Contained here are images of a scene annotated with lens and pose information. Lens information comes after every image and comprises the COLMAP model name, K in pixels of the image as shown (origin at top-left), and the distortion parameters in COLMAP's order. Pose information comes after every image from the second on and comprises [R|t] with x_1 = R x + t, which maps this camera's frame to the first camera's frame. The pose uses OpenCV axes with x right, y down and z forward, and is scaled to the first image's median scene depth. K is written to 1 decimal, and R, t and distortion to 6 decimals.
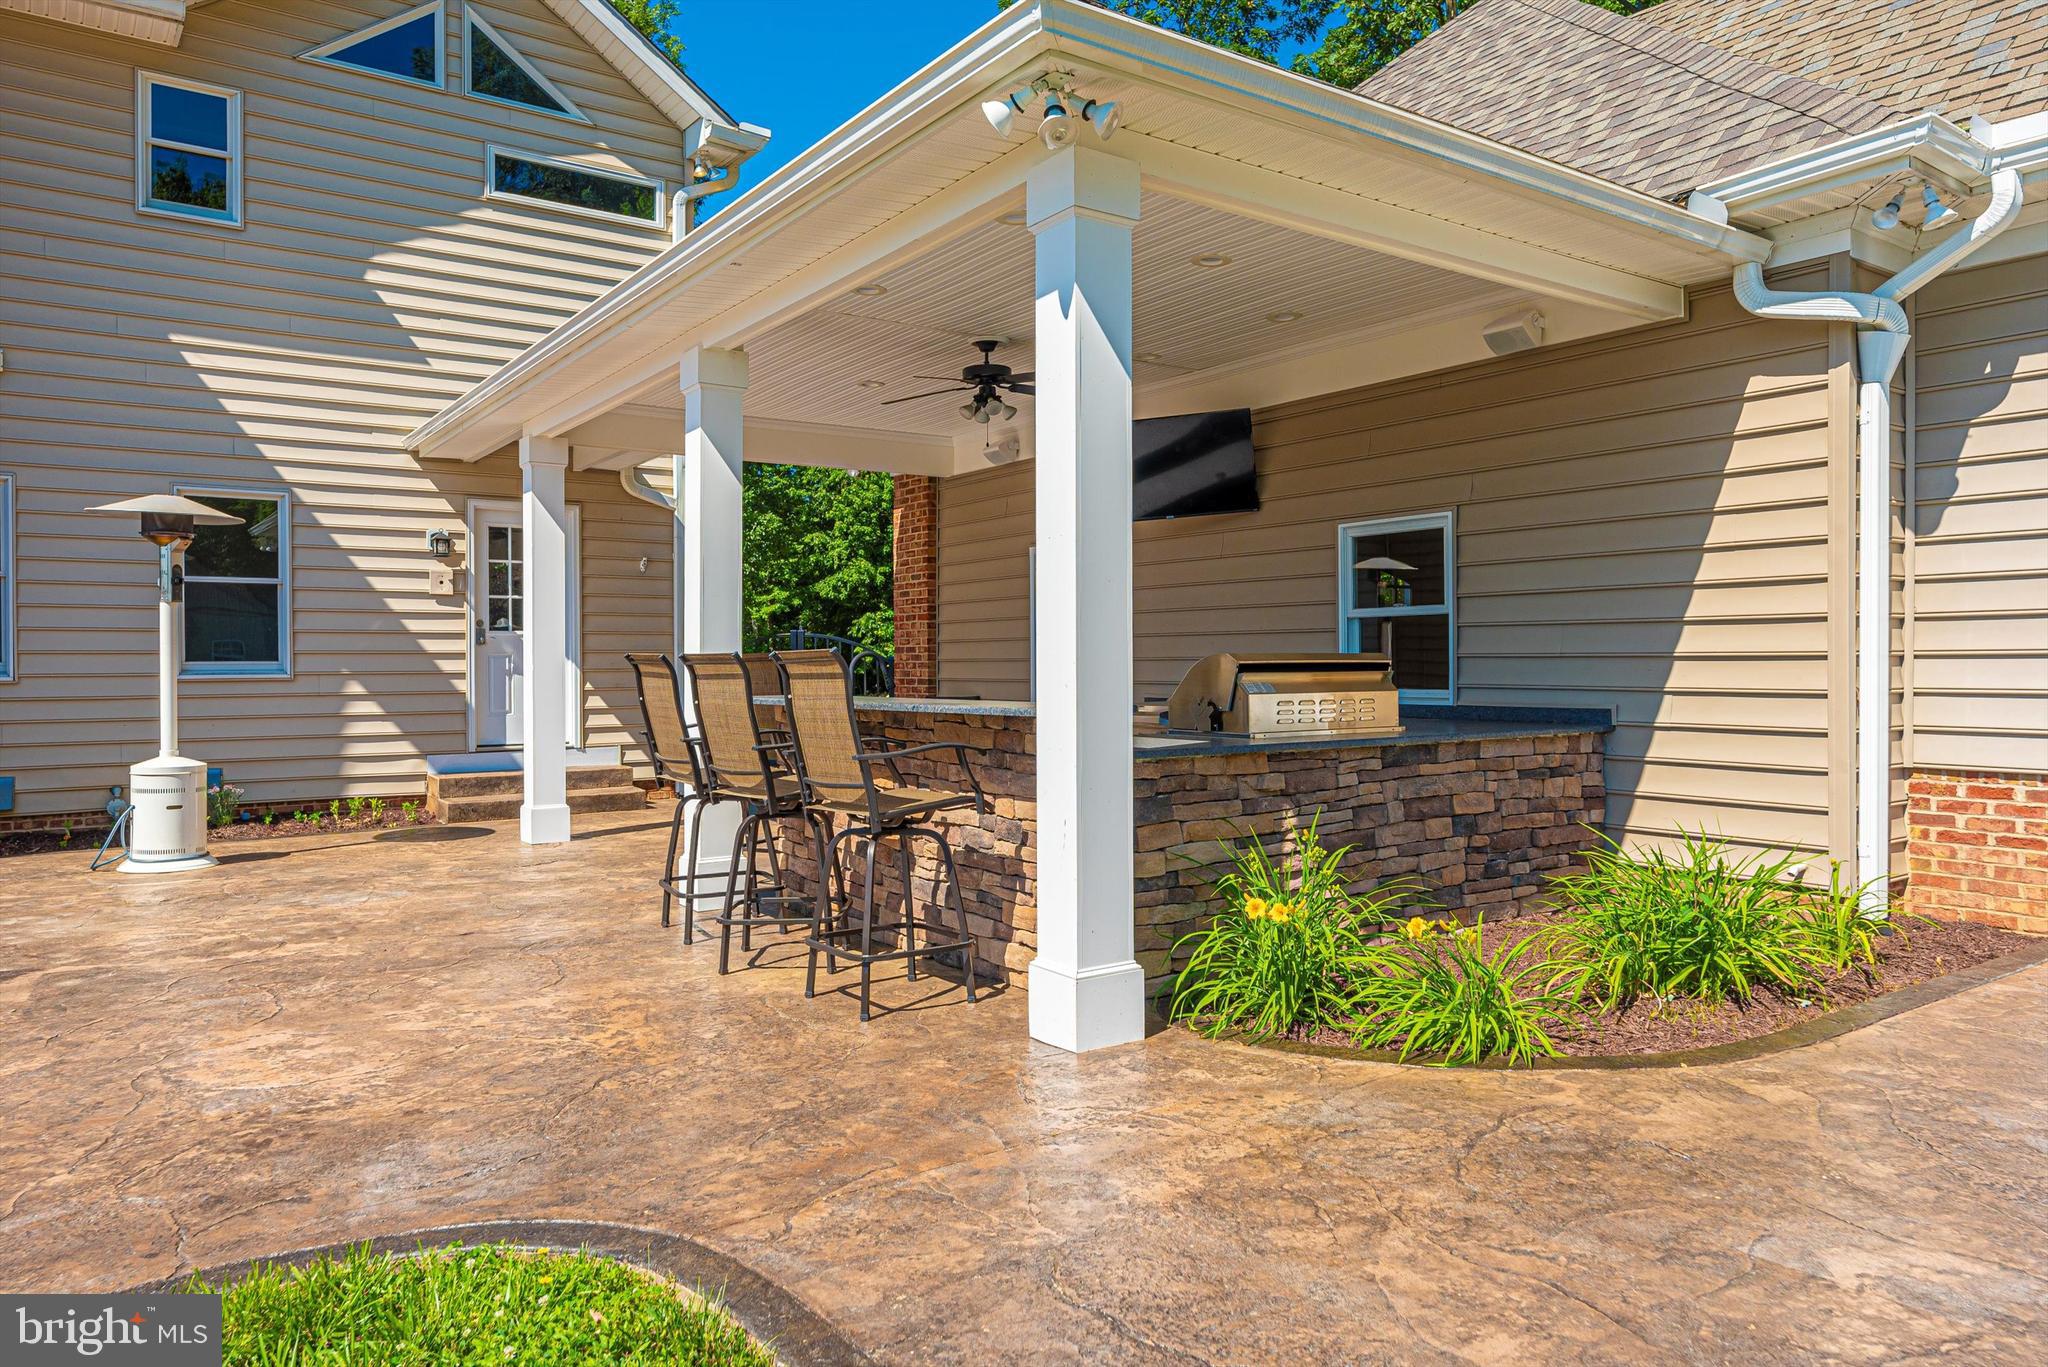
lens RADIAL K [[1303.6, 0, 1034.1], [0, 1303.6, 671.1], [0, 0, 1]] dist [0.010515, 0.000223]
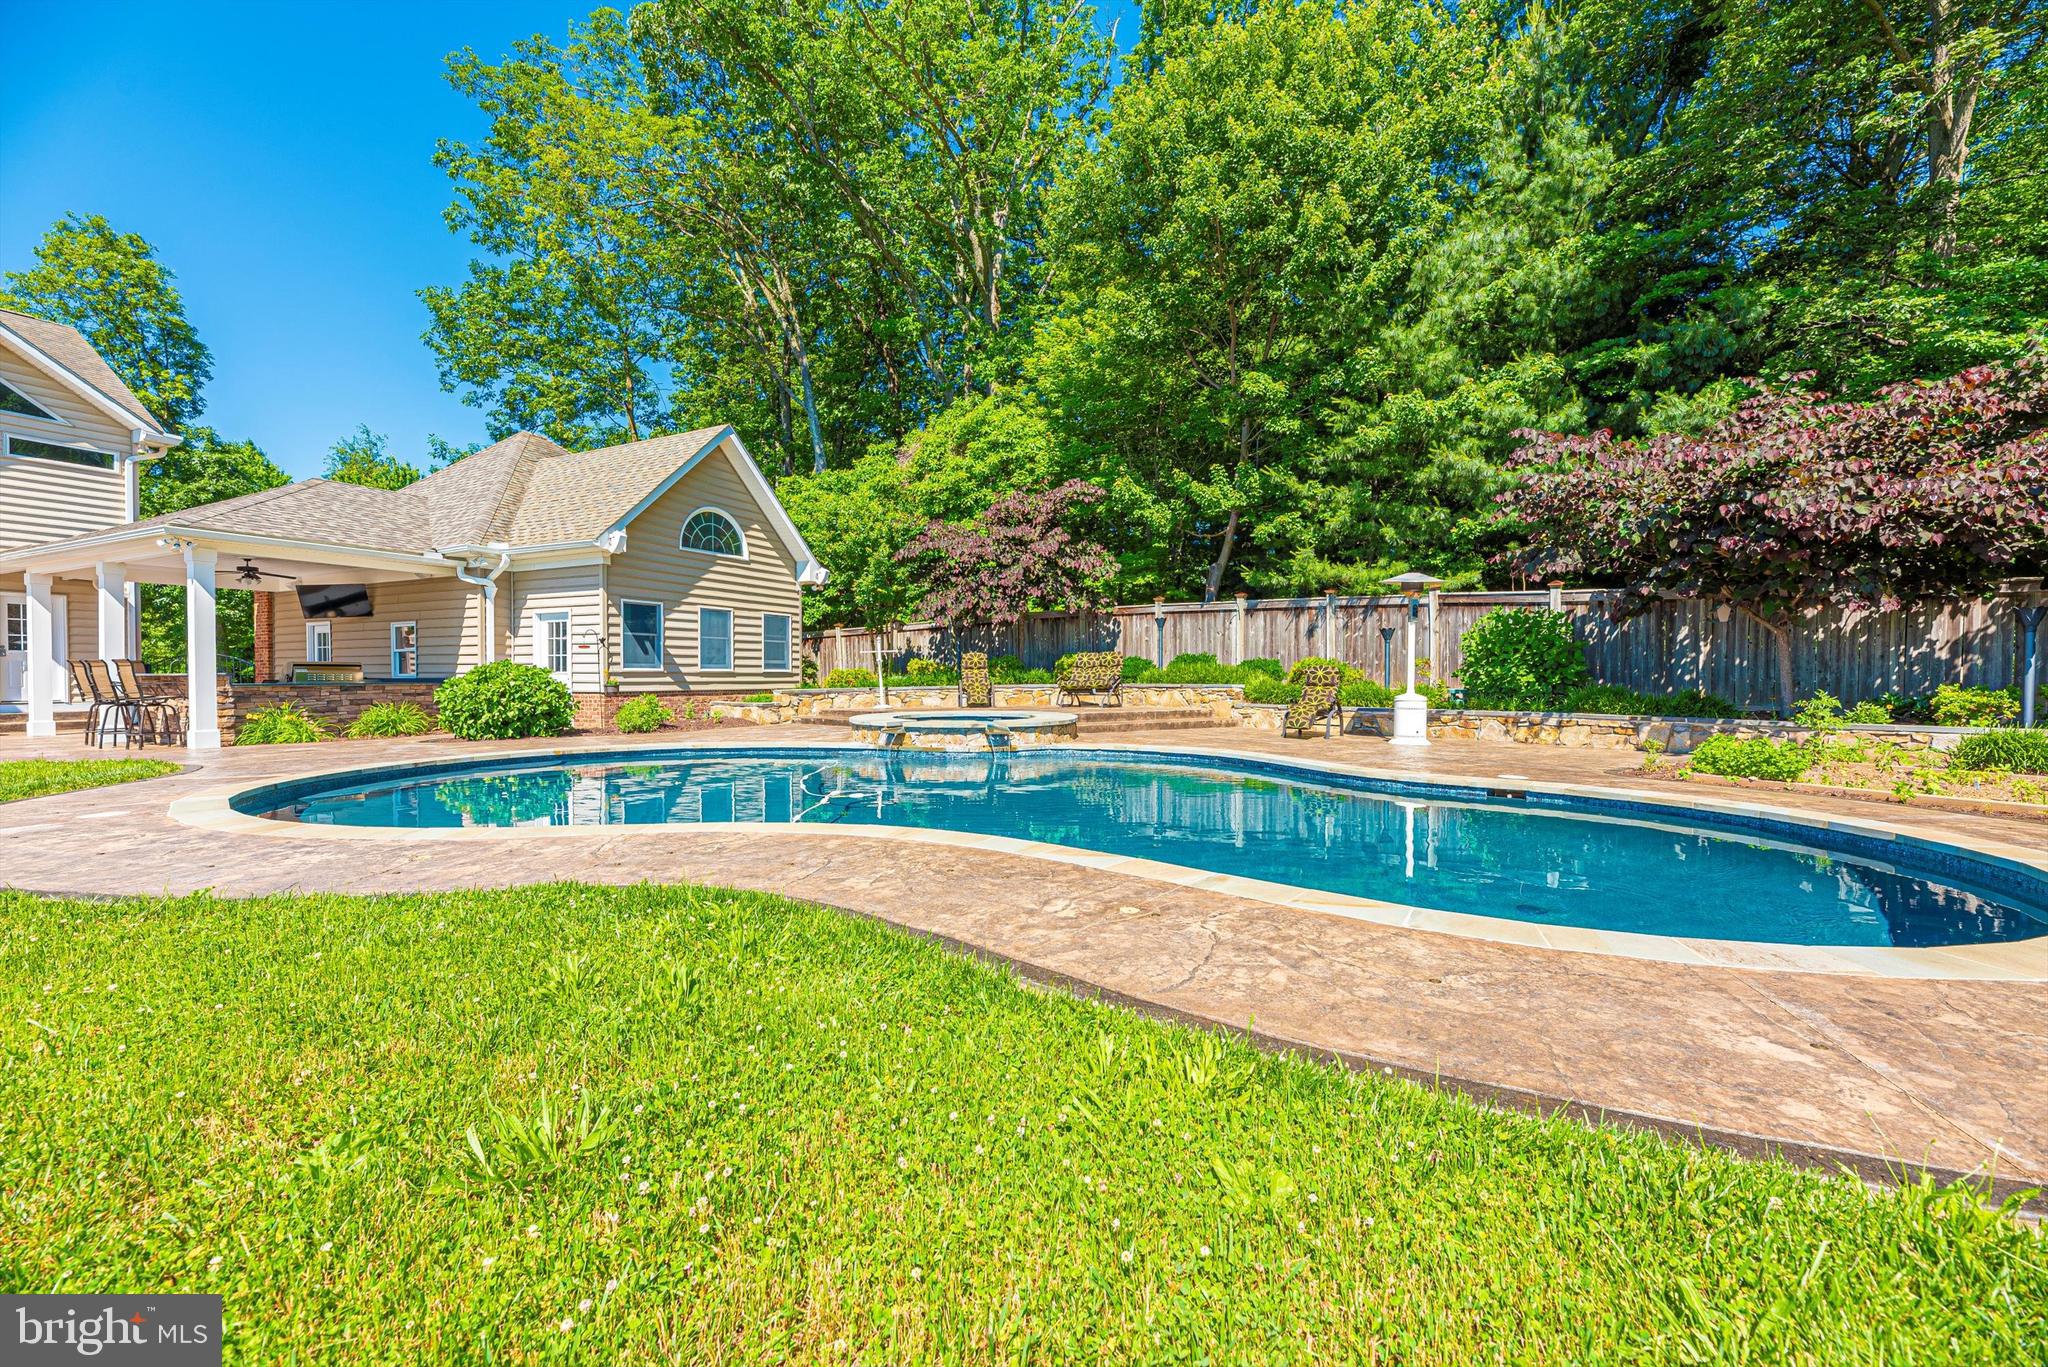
lens RADIAL K [[822.6, 0, 1020.5], [0, 822.6, 680.6], [0, 0, 1]] dist [0.001096, 0.001190]
pose [[0.885332, 0.000504, 0.464958, 0.534737], [-0.000204, 1.000000, -0.000695, 0.024608], [-0.464959, 0.000520, 0.885332, -1.226672]]
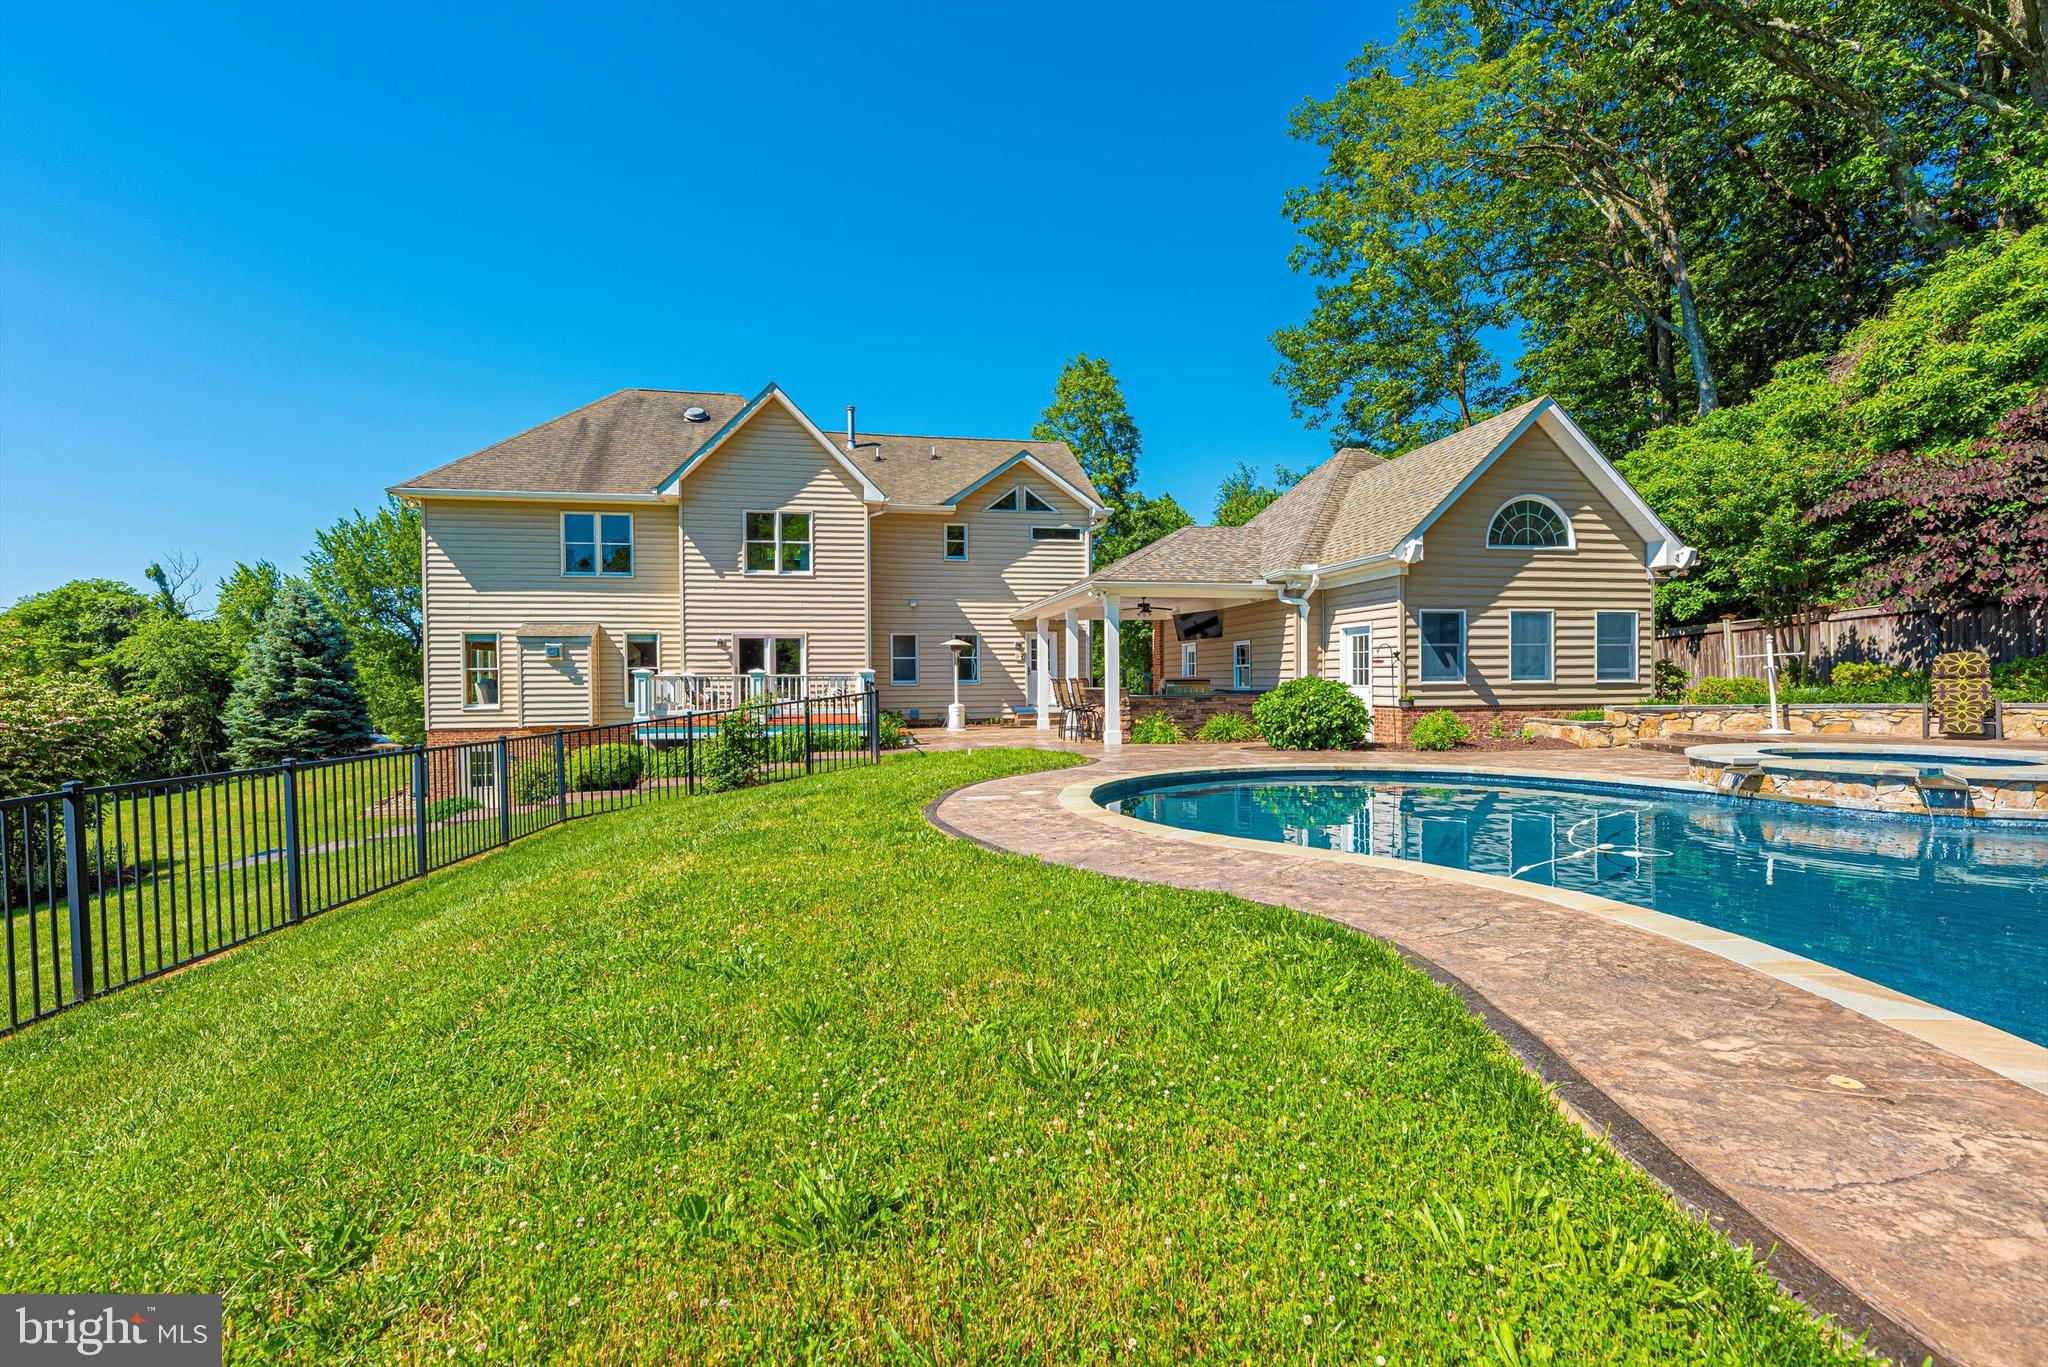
lens RADIAL K [[896.1, 0, 1019.7], [0, 896.1, 686.0], [0, 0, 1]] dist [-0.002250, 0.000228]
pose [[0.906462, -0.000706, -0.422287, 0.613316], [0.001104, 0.999999, 0.000699, 0.007458], [0.422286, -0.001100, 0.906462, -1.272933]]
